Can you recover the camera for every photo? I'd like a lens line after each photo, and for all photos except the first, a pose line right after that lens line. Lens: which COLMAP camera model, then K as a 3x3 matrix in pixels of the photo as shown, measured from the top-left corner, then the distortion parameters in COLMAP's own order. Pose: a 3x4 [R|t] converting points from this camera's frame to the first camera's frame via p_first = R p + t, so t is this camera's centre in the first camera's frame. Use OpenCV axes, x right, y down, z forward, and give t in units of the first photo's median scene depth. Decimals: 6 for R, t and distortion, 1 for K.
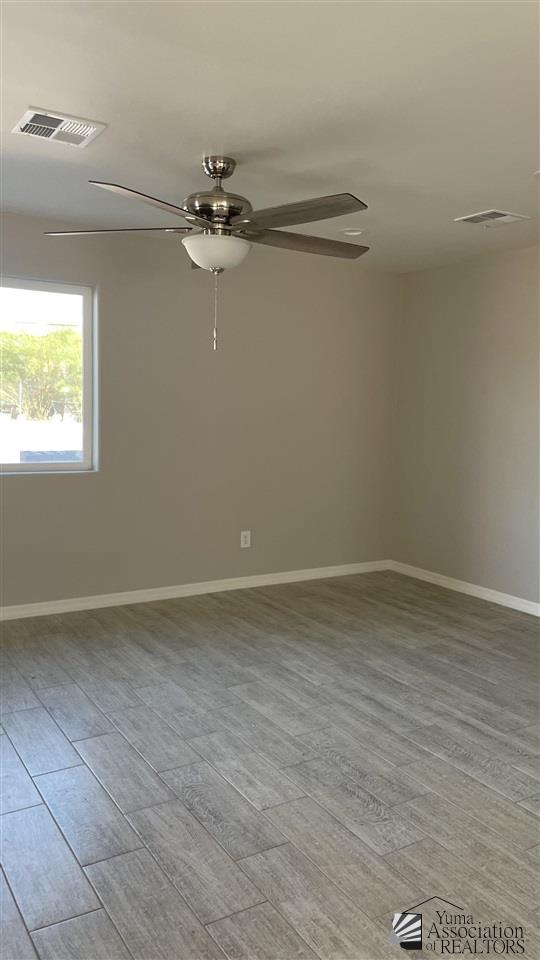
lens RADIAL K [[747.6, 0, 276.1], [0, 747.6, 471.6], [0, 0, 1]] dist [0.070197, -0.100964]
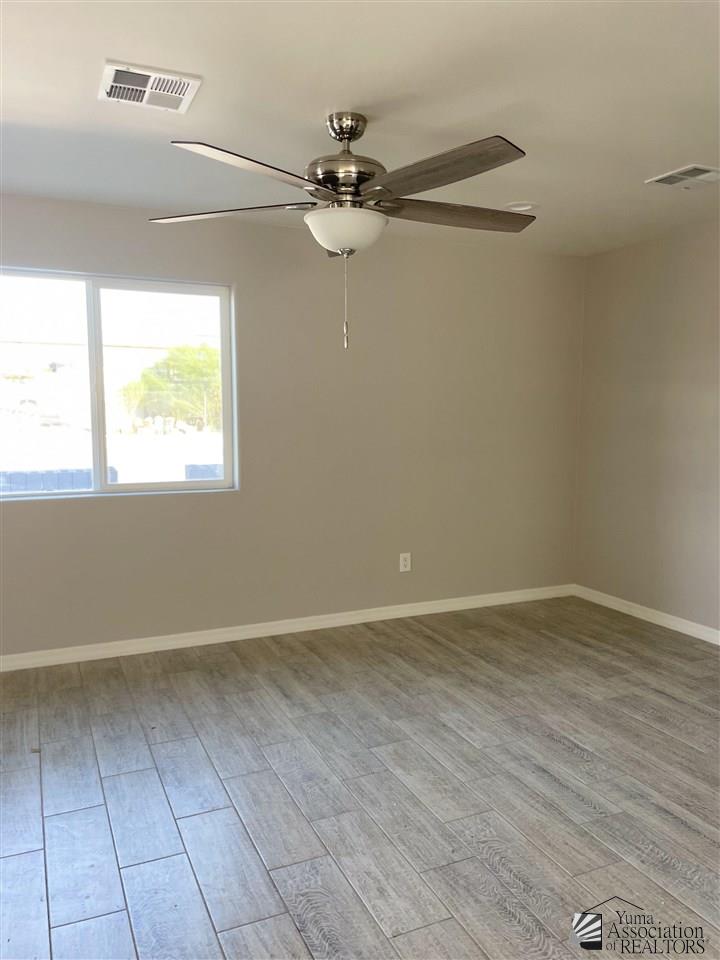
lens RADIAL K [[745.7, 0, 364.2], [0, 745.7, 482.2], [0, 0, 1]] dist [0.064241, -0.098094]
pose [[0.991351, -0.012682, -0.130625, 0.046079], [0.013397, 0.999900, 0.004591, -0.016562], [0.130554, -0.006302, 0.991421, 0.179185]]
